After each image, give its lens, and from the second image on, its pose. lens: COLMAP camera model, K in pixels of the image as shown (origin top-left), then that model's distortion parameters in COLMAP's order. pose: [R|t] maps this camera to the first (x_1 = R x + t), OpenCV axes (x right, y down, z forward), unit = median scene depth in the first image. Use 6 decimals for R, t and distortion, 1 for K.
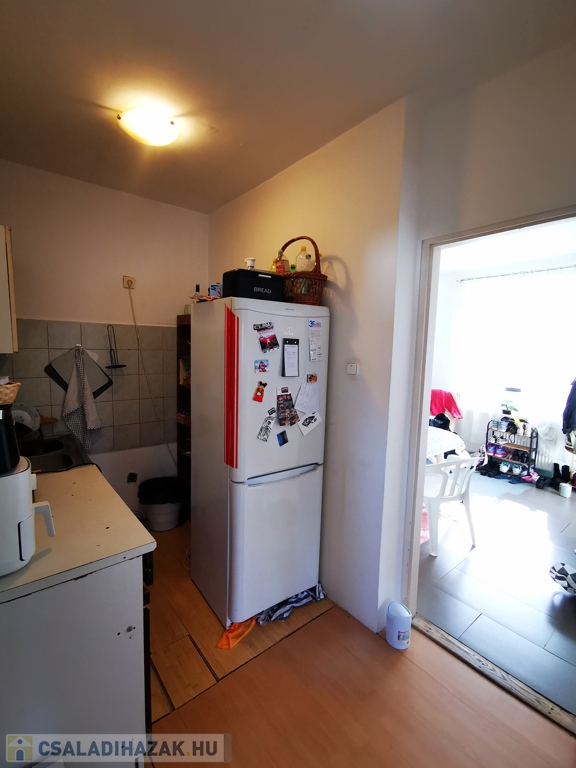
lens RADIAL K [[356.7, 0, 288.6], [0, 356.7, 385.9], [0, 0, 1]] dist [0.006203, -0.002478]
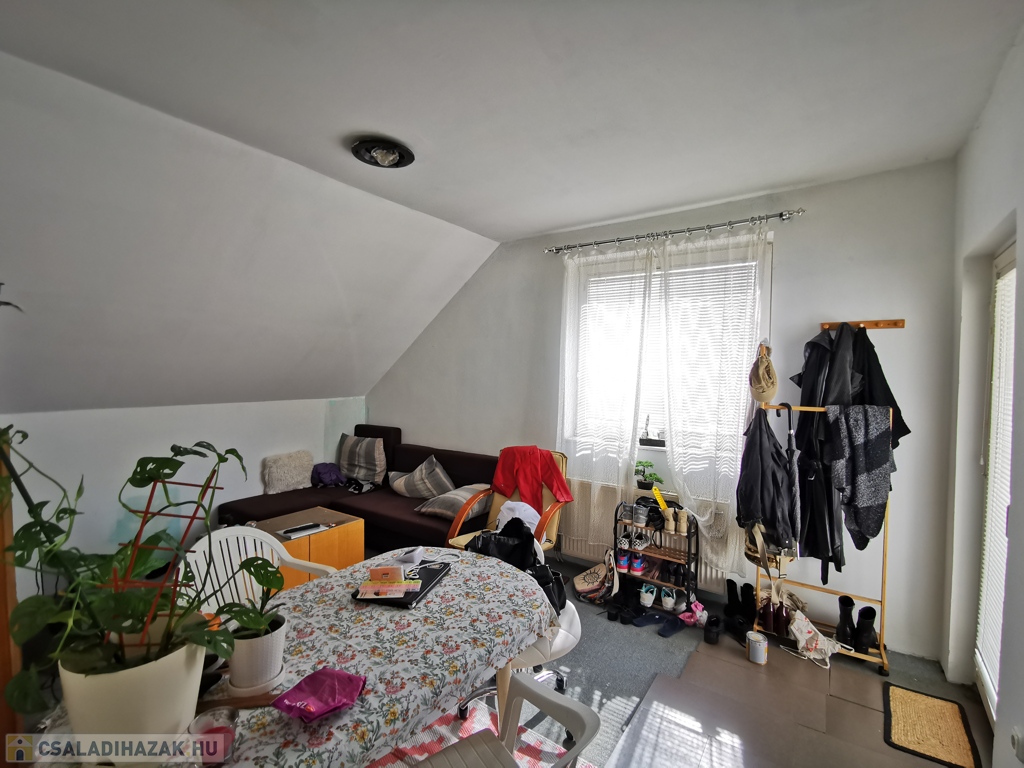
lens RADIAL K [[475.6, 0, 511.7], [0, 475.6, 382.6], [0, 0, 1]] dist [0.006203, -0.002478]
pose [[0.959389, -0.022040, 0.281223, 0.223844], [0.044088, 0.996407, -0.072316, -0.043789], [-0.278619, 0.081778, 0.956914, 0.363380]]
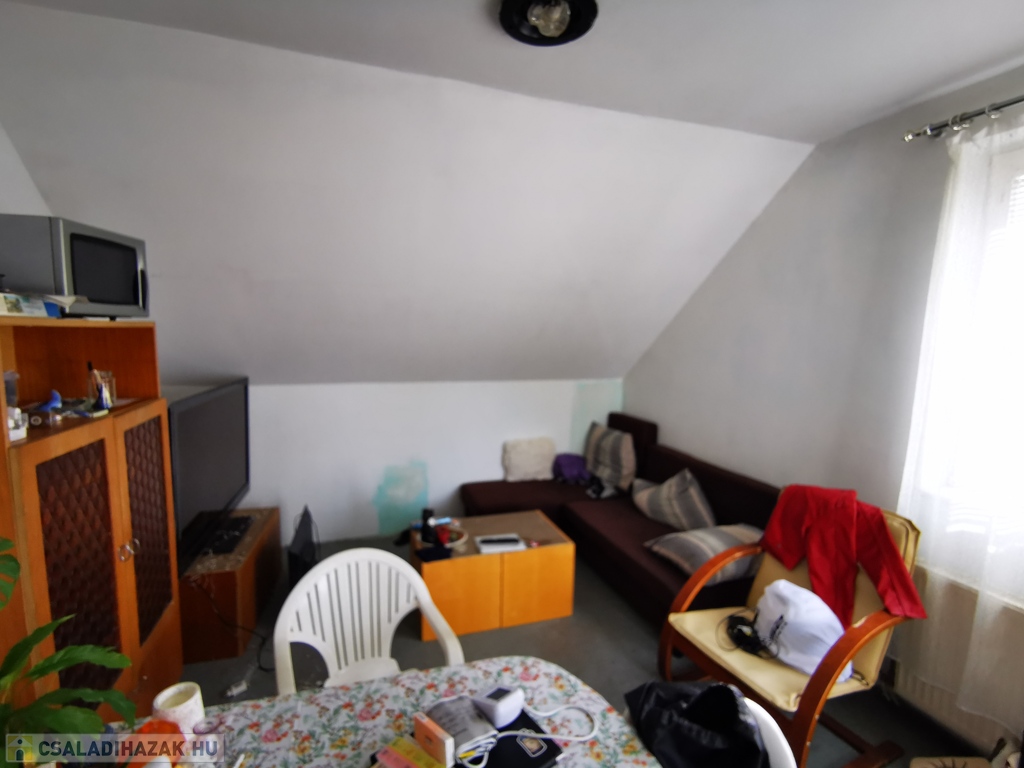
lens RADIAL K [[475.6, 0, 512.1], [0, 475.6, 385.7], [0, 0, 1]] dist [0.006203, -0.002478]
pose [[0.932489, 0.025177, -0.360320, 0.349179], [-0.029046, 0.999564, -0.005327, -0.087307], [0.360029, 0.015433, 0.932813, 0.589823]]
